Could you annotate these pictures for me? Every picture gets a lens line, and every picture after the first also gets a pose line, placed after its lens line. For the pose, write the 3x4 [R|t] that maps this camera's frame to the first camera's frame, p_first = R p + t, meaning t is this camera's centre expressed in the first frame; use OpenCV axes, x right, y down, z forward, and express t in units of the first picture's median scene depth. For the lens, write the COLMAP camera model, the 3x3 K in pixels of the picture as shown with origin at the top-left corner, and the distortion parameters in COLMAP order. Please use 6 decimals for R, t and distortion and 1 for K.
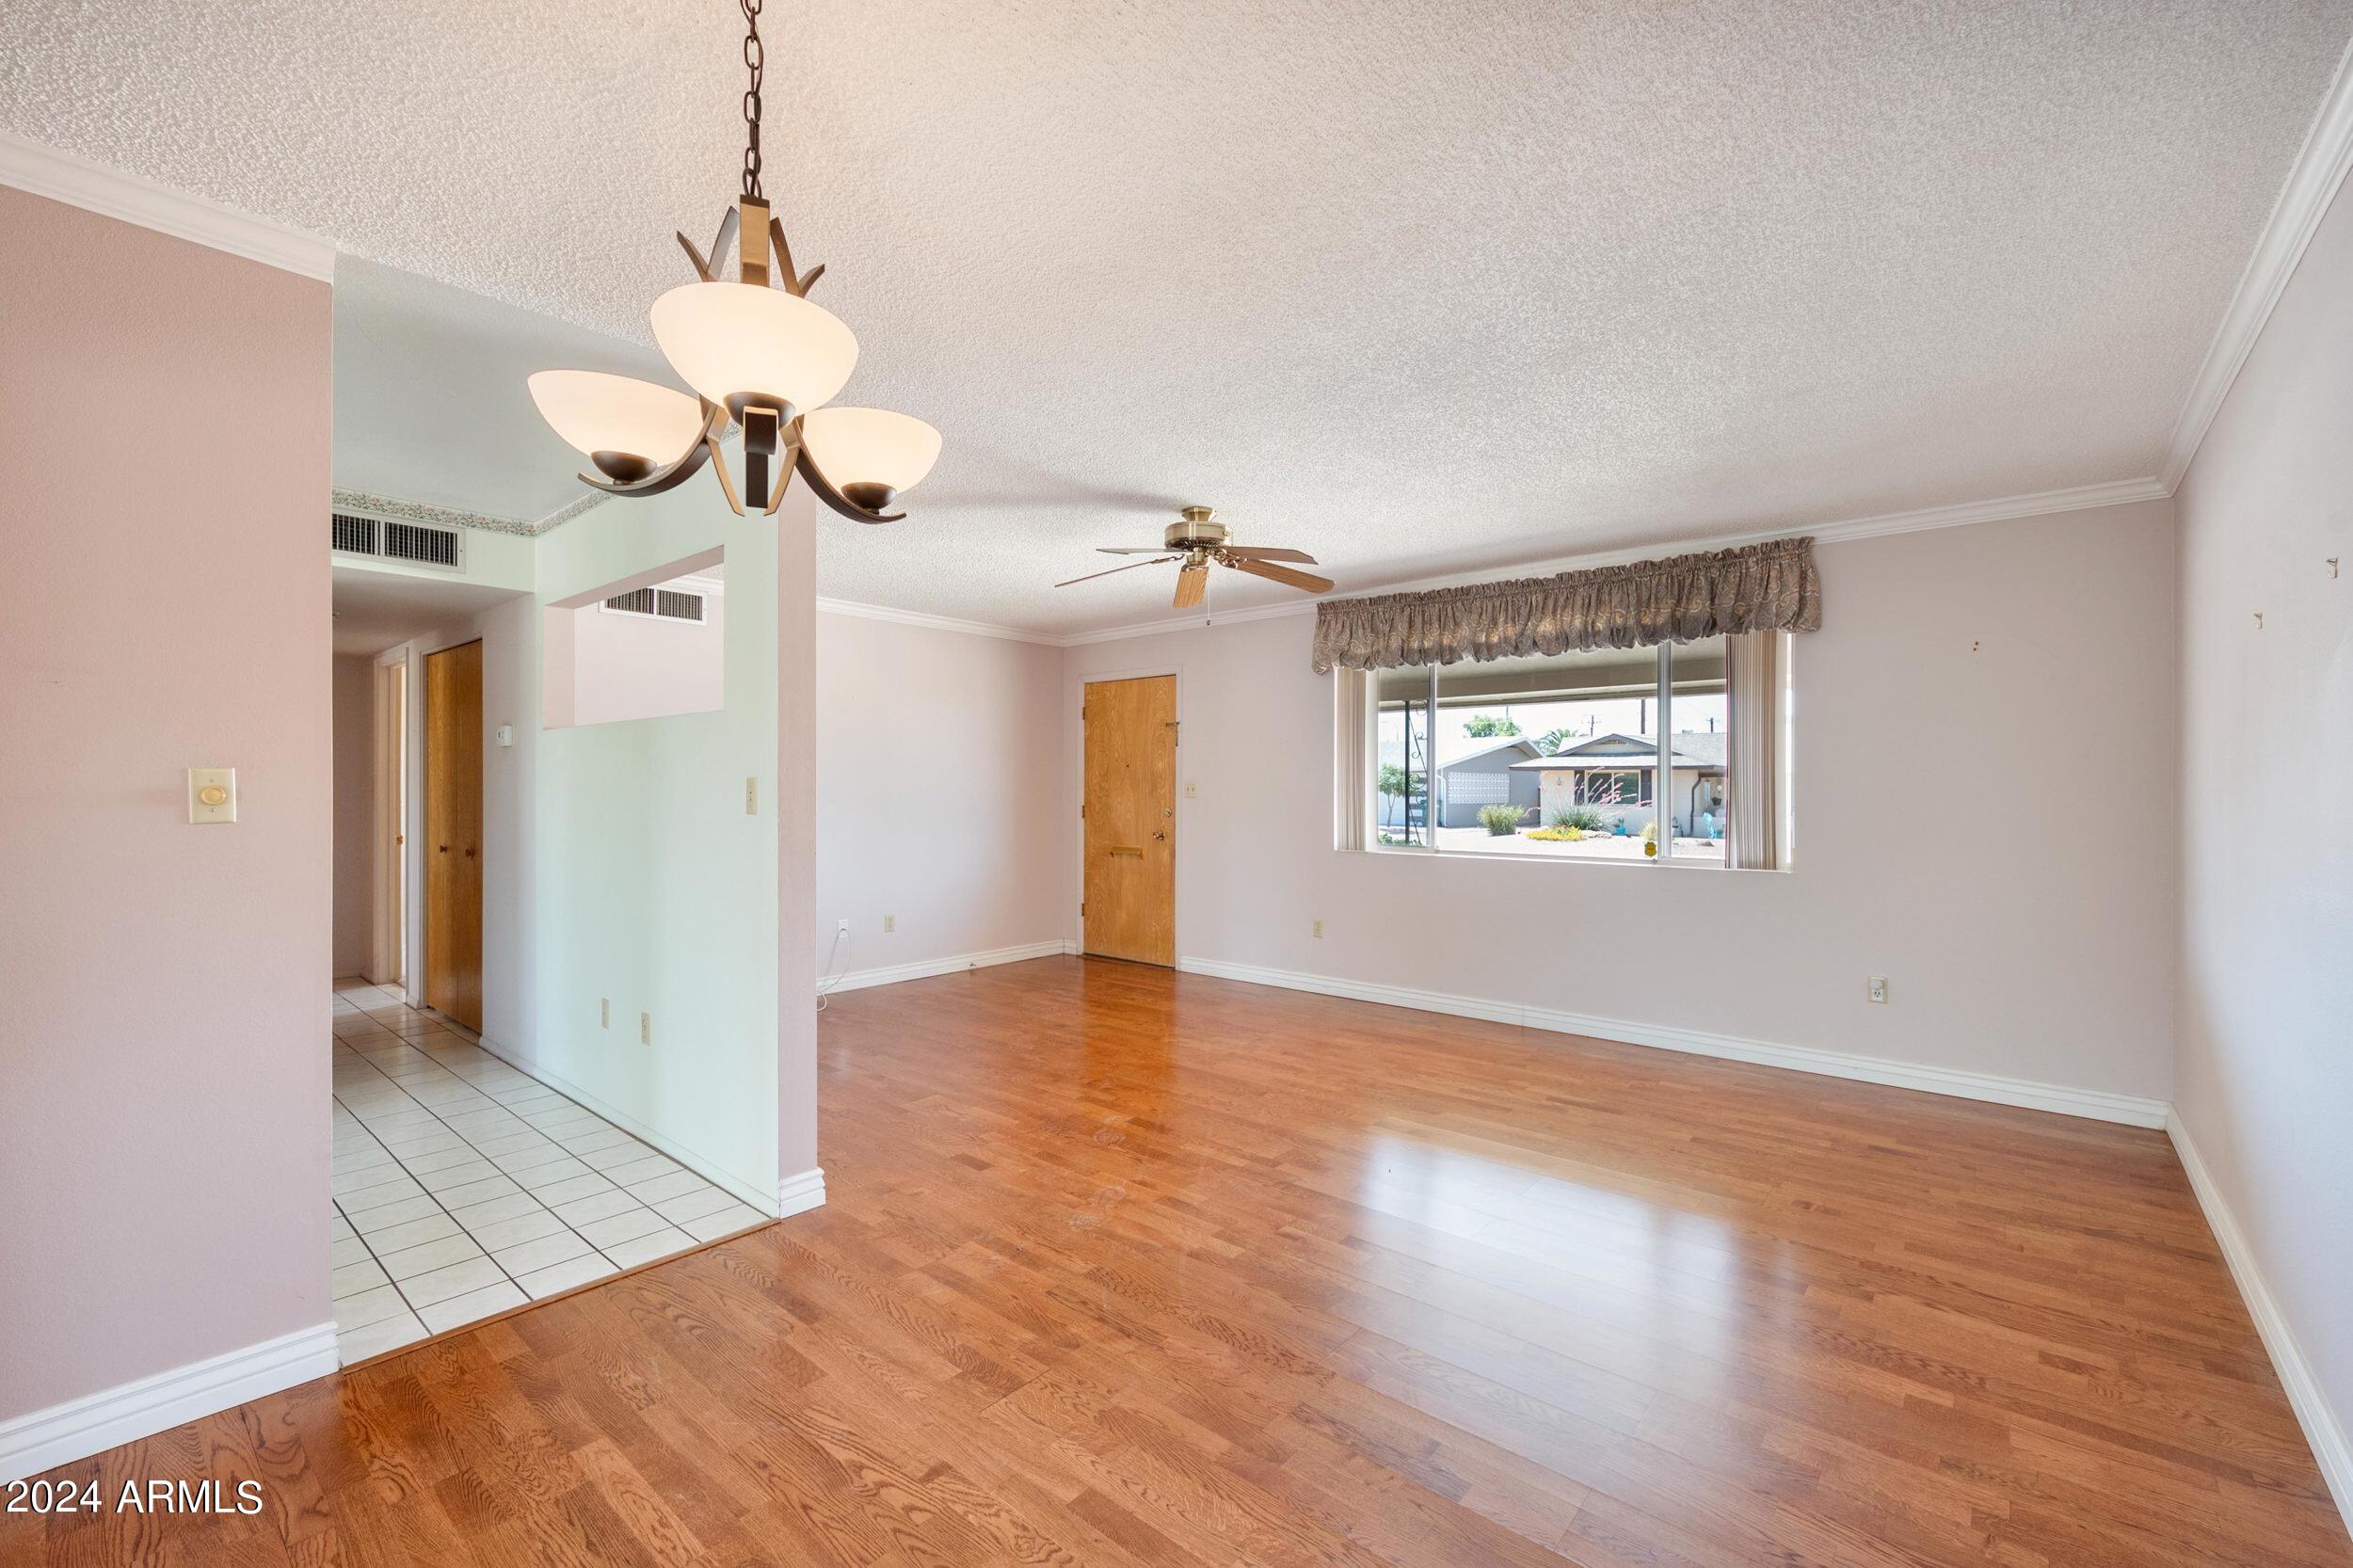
lens RADIAL K [[987.9, 0, 1186.7], [0, 987.9, 789.7], [0, 0, 1]] dist [-0.001109, 0.000061]
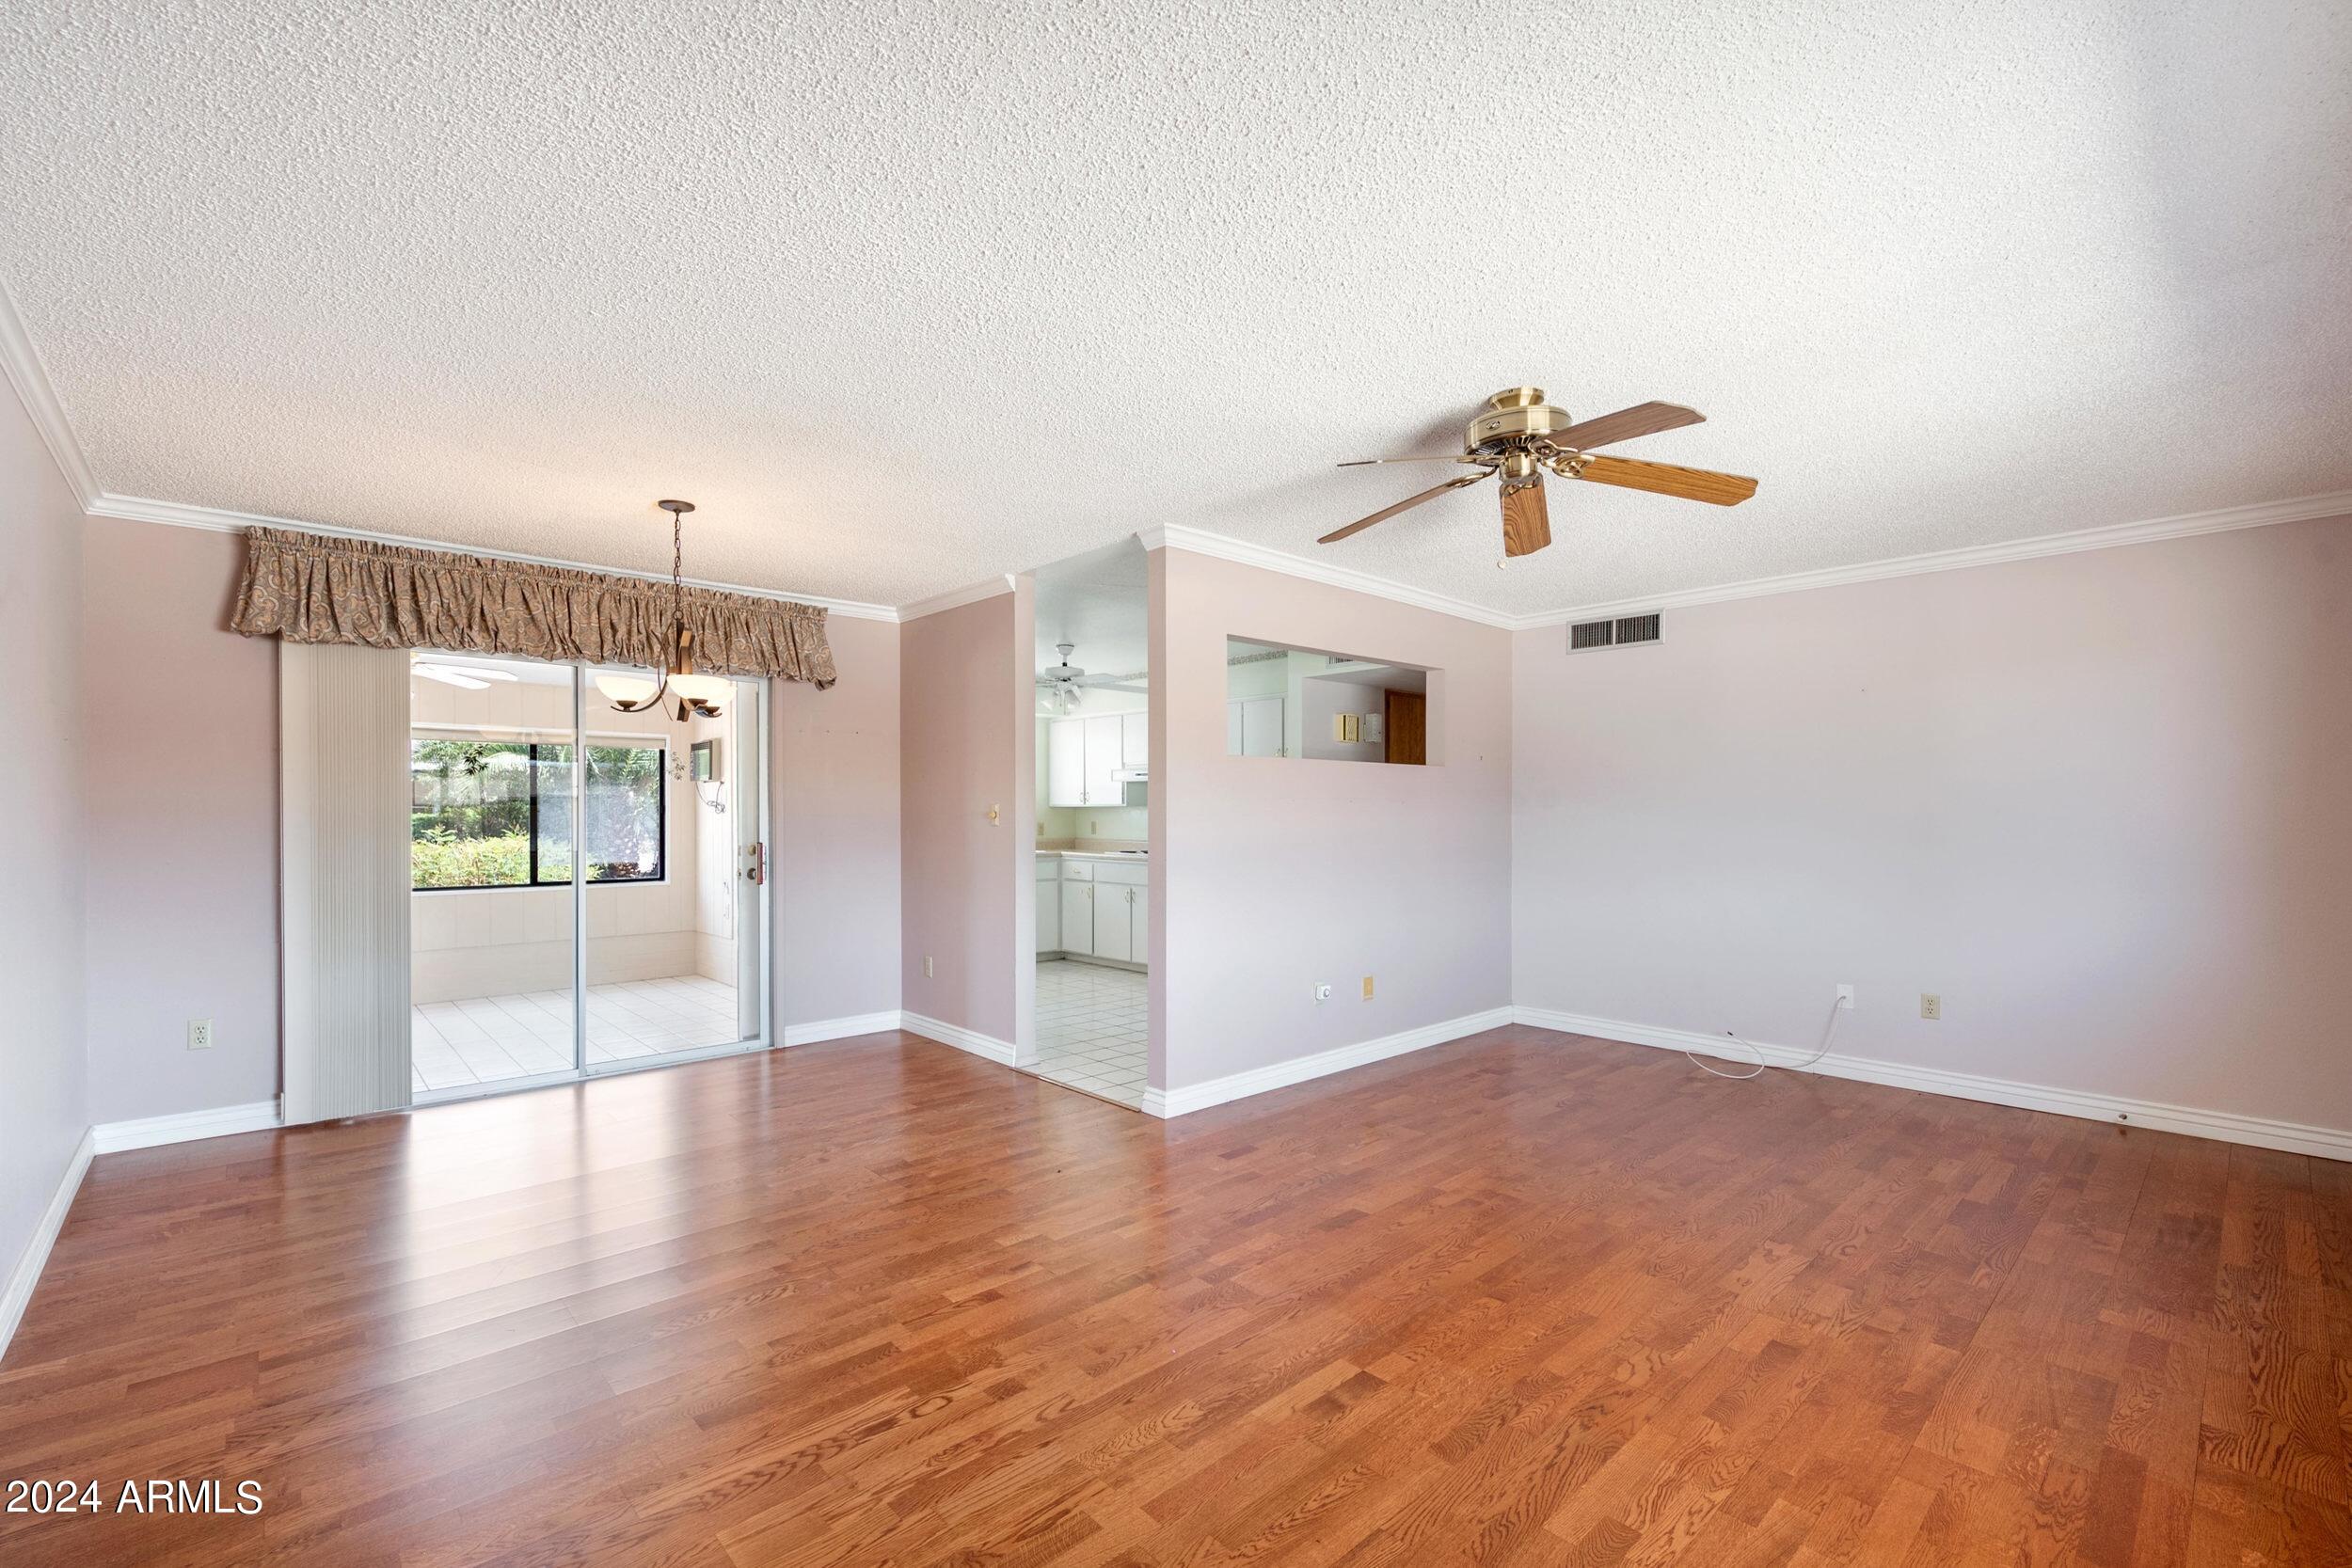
lens RADIAL K [[1007.3, 0, 1167.0], [0, 1007.3, 794.0], [0, 0, 1]] dist [-0.001998, -0.000307]
pose [[-0.134036, -0.018258, -0.990808, 0.774488], [-0.001388, 0.999833, -0.018237, -0.000441], [0.990976, -0.001069, -0.134039, 0.912933]]
